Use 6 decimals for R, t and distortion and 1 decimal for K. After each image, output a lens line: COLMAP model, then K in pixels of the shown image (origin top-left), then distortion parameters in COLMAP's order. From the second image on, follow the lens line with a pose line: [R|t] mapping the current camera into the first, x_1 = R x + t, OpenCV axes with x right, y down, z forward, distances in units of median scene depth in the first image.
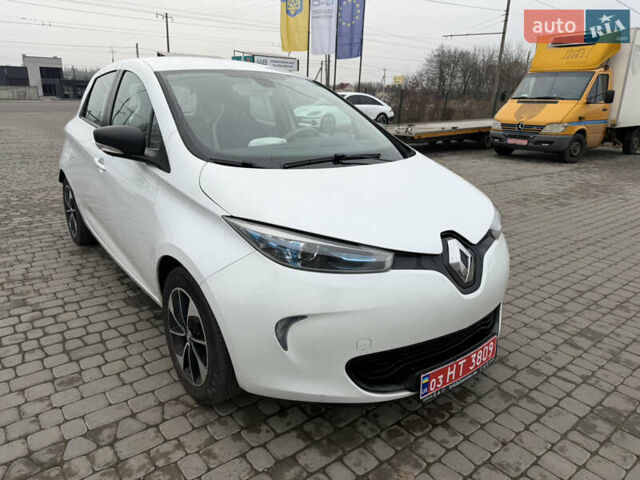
lens RADIAL K [[450.6, 0, 320.0], [0, 450.6, 240.0], [0, 0, 1]] dist [0.024850, -0.034844]
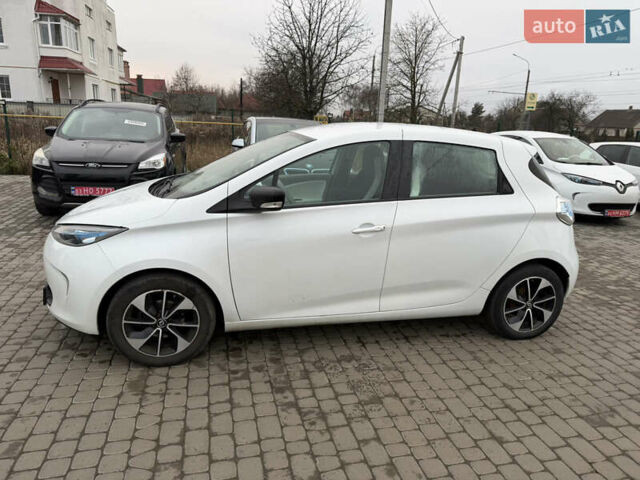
lens RADIAL K [[447.3, 0, 327.0], [0, 447.3, 240.7], [0, 0, 1]] dist [0.032027, -0.034805]
pose [[-0.407041, 0.183923, -0.894701, 1.188342], [-0.338362, 0.879470, 0.334729, -0.682807], [0.848427, 0.438981, -0.295747, 1.951059]]
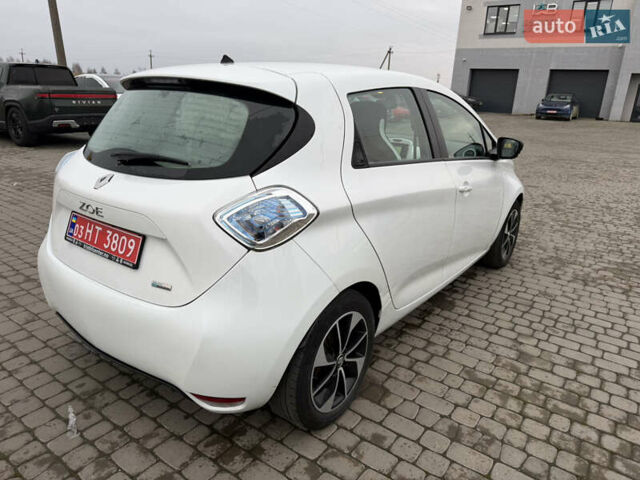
lens RADIAL K [[450.6, 0, 320.0], [0, 450.6, 240.0], [0, 0, 1]] dist [0.024850, -0.034844]
pose [[-0.265737, -0.338214, 0.902771, -1.638605], [0.245008, 0.881999, 0.402552, -0.670780], [-0.932392, 0.328159, -0.151515, 1.828503]]
